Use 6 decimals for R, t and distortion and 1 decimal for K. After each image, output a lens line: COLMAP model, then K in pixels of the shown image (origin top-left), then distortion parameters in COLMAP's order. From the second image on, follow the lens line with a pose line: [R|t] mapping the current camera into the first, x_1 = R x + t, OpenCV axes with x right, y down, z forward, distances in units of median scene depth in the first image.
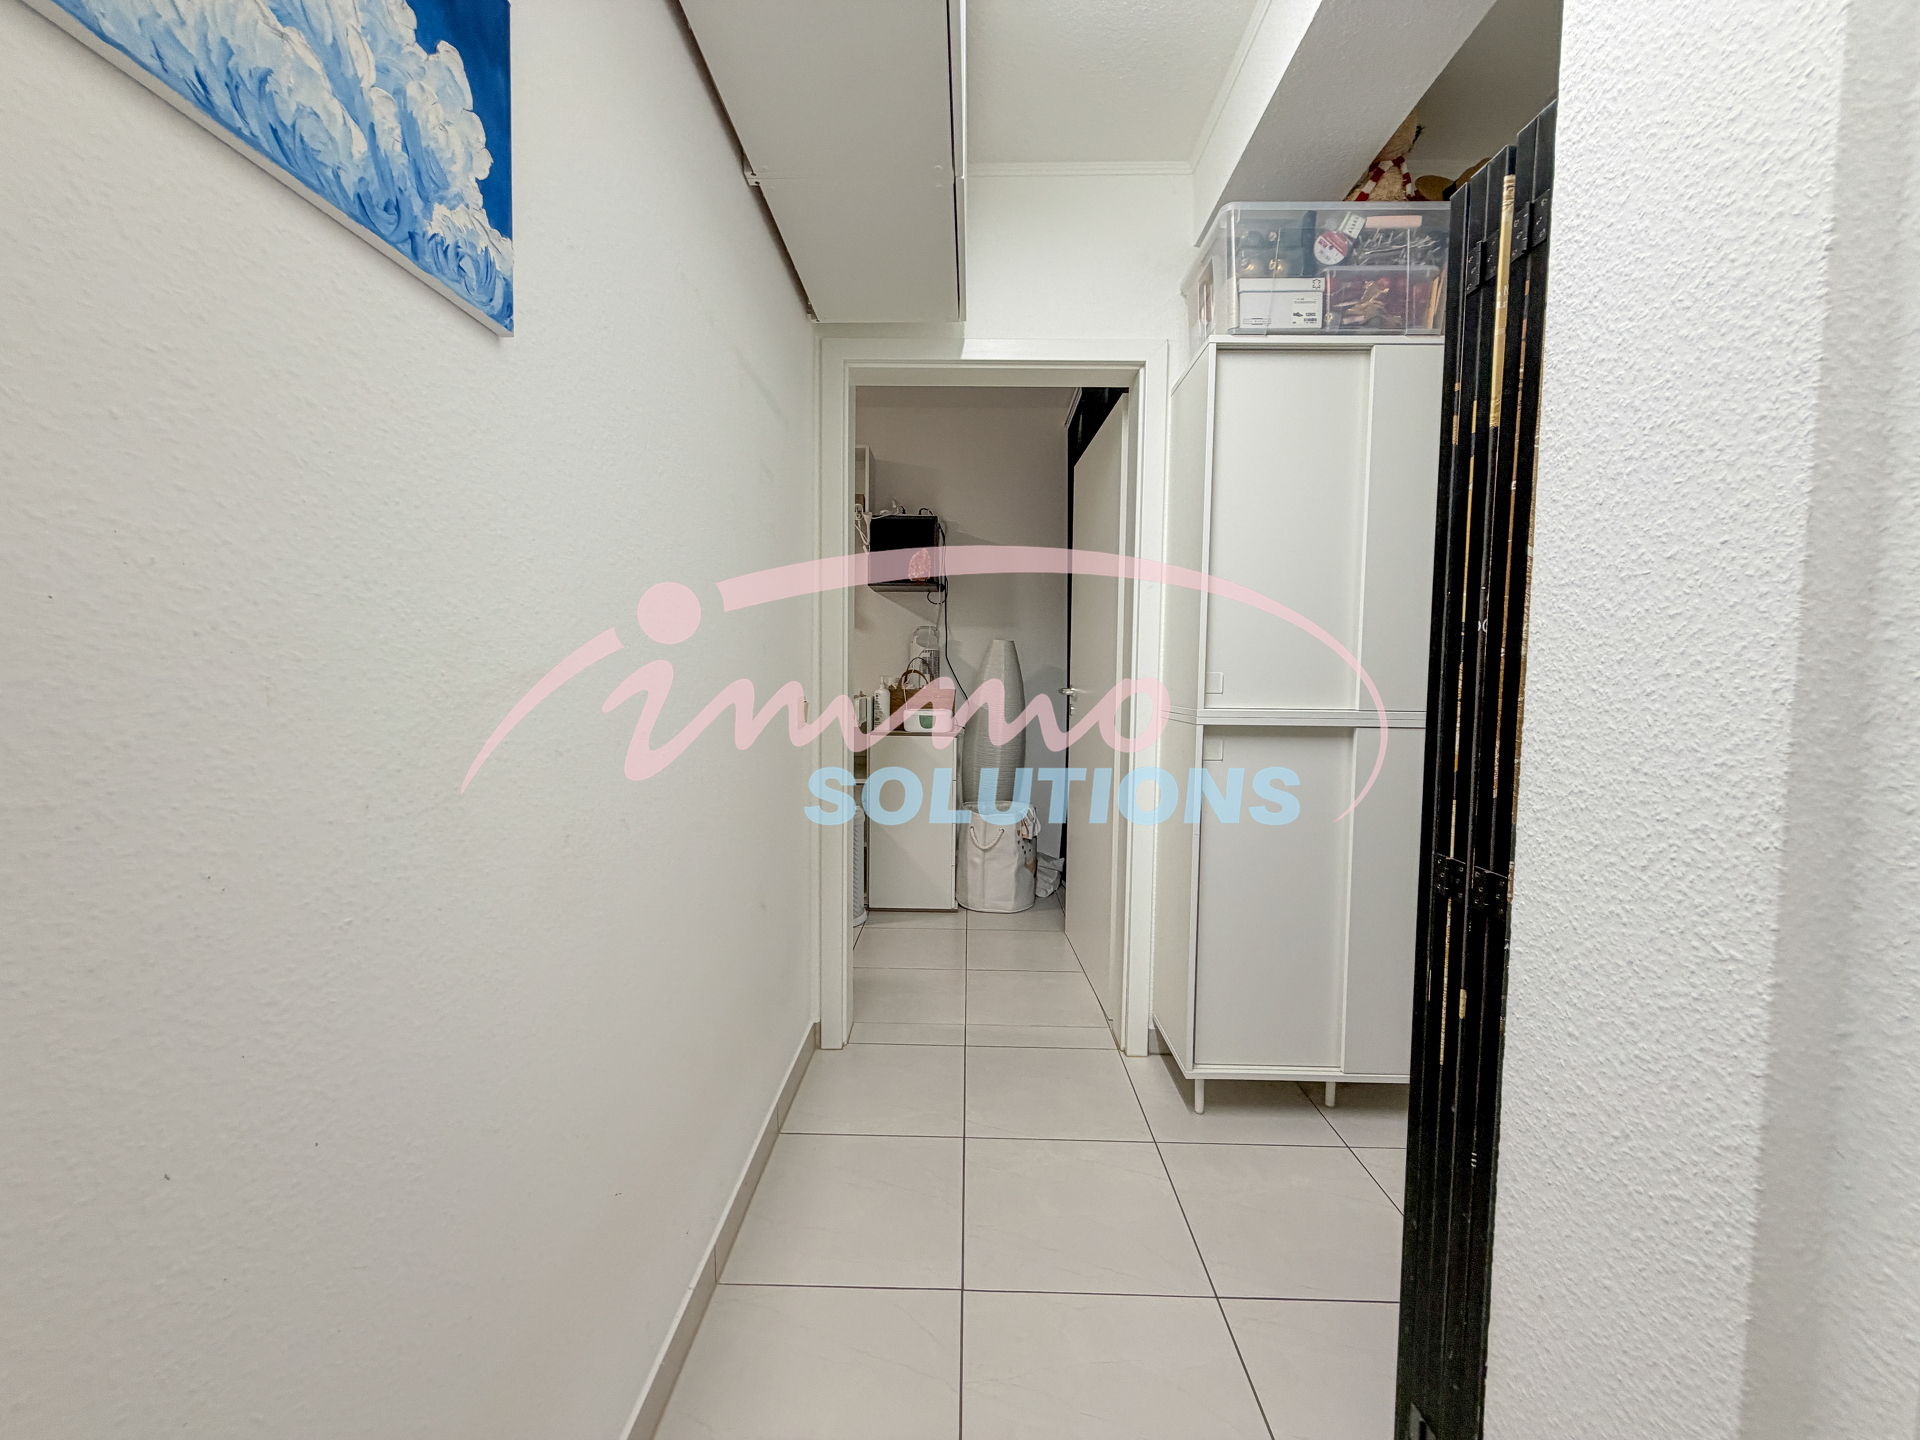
lens RADIAL K [[768.6, 0, 954.8], [0, 768.6, 721.2], [0, 0, 1]] dist [0.000608, 0.000336]
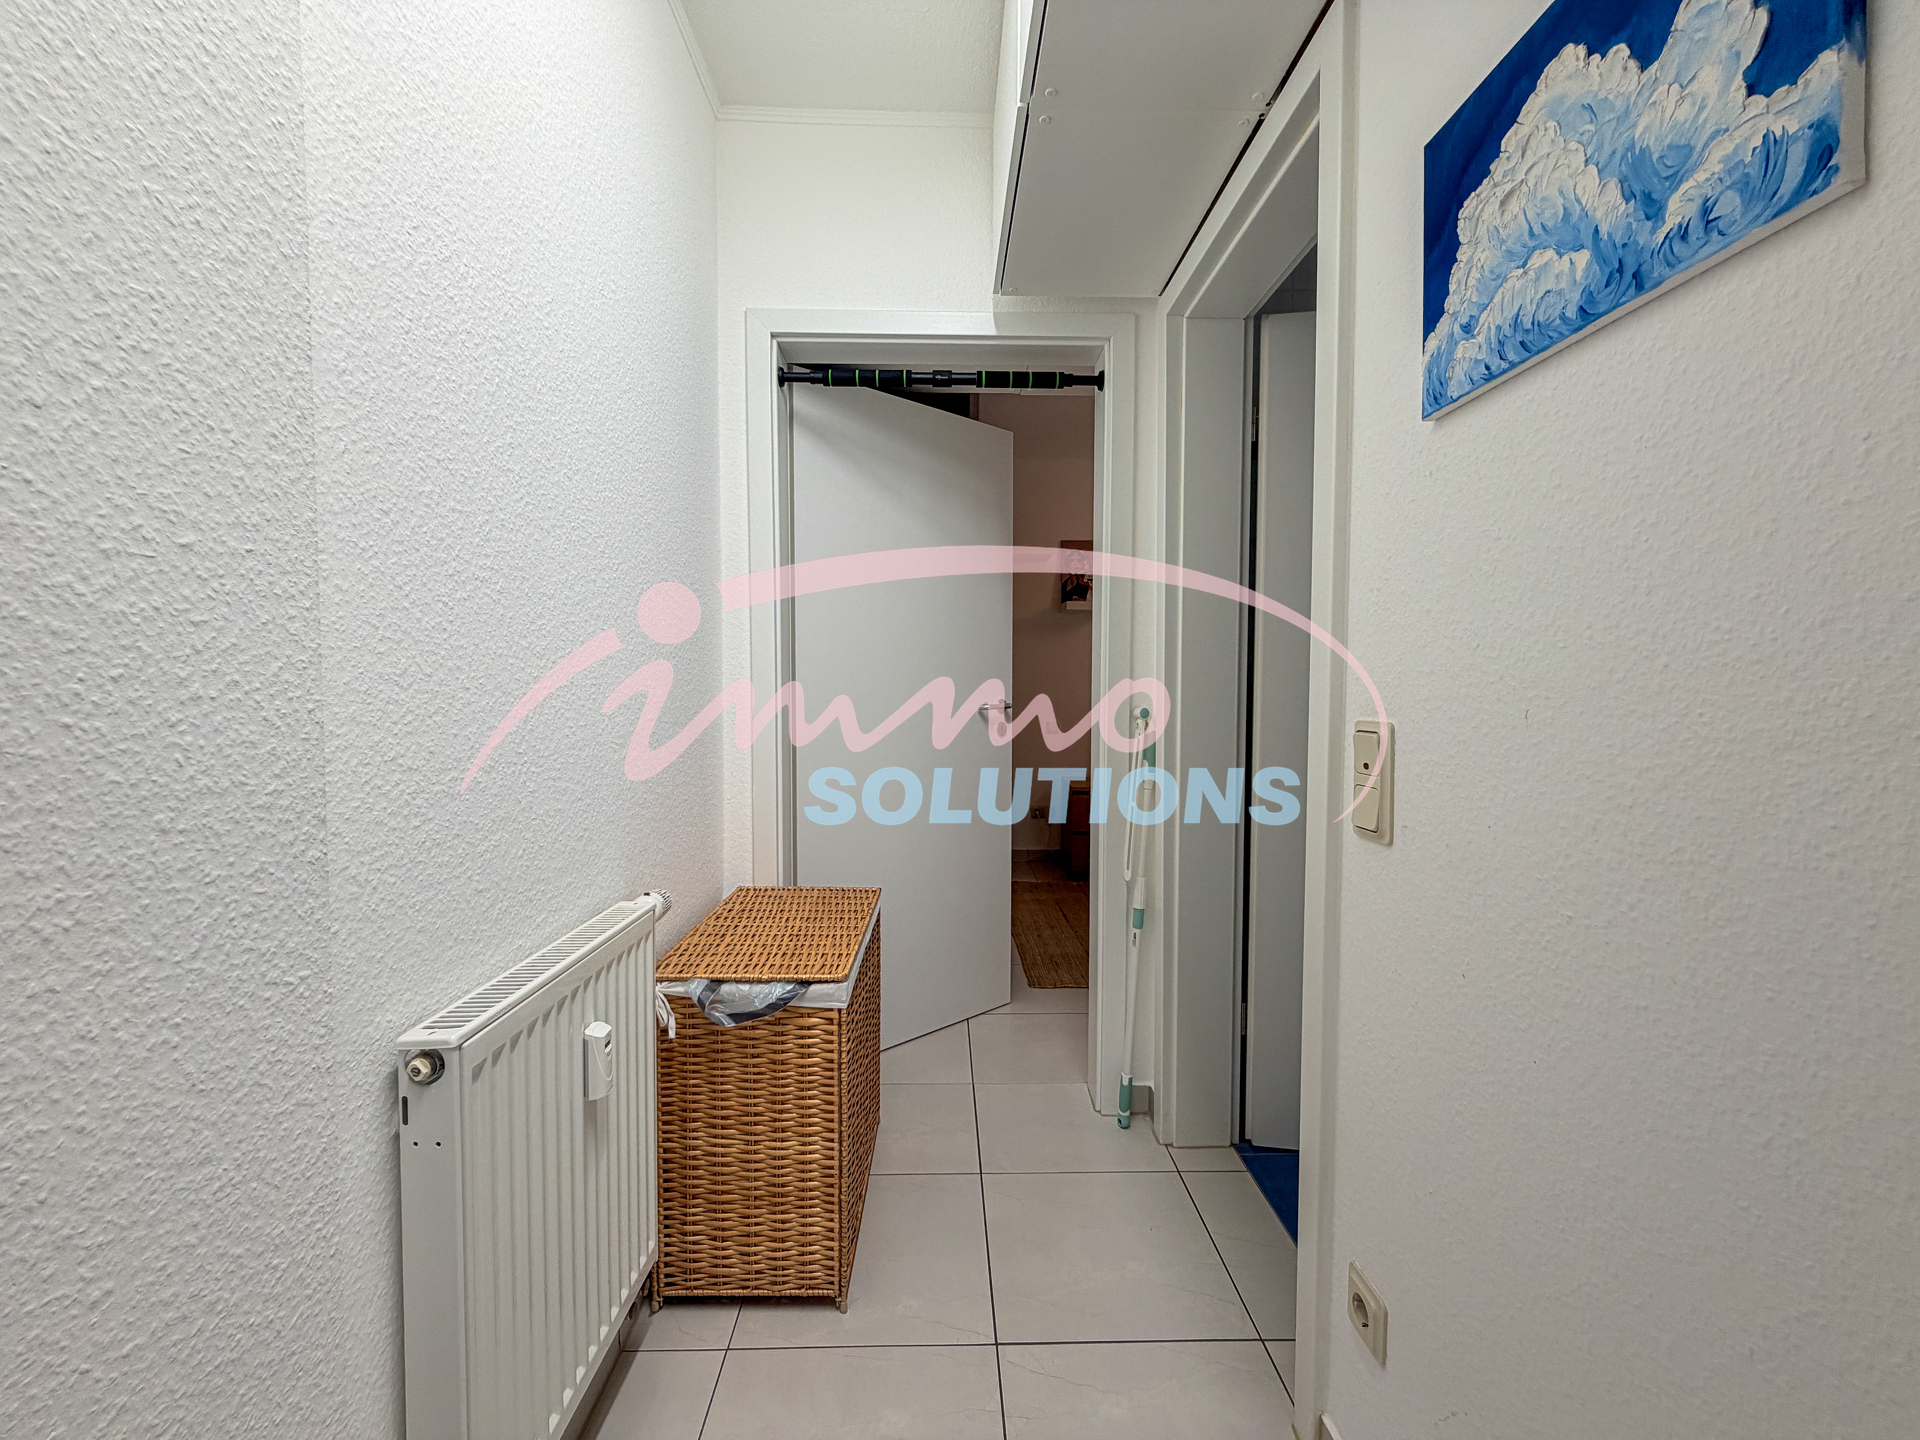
lens RADIAL K [[768.6, 0, 956.8], [0, 768.6, 719.4], [0, 0, 1]] dist [0.000608, 0.000336]
pose [[-0.999019, -0.010815, -0.042932, 0.204978], [-0.015289, 0.994322, 0.105305, -0.143727], [0.041549, 0.105858, -0.993513, 1.962819]]
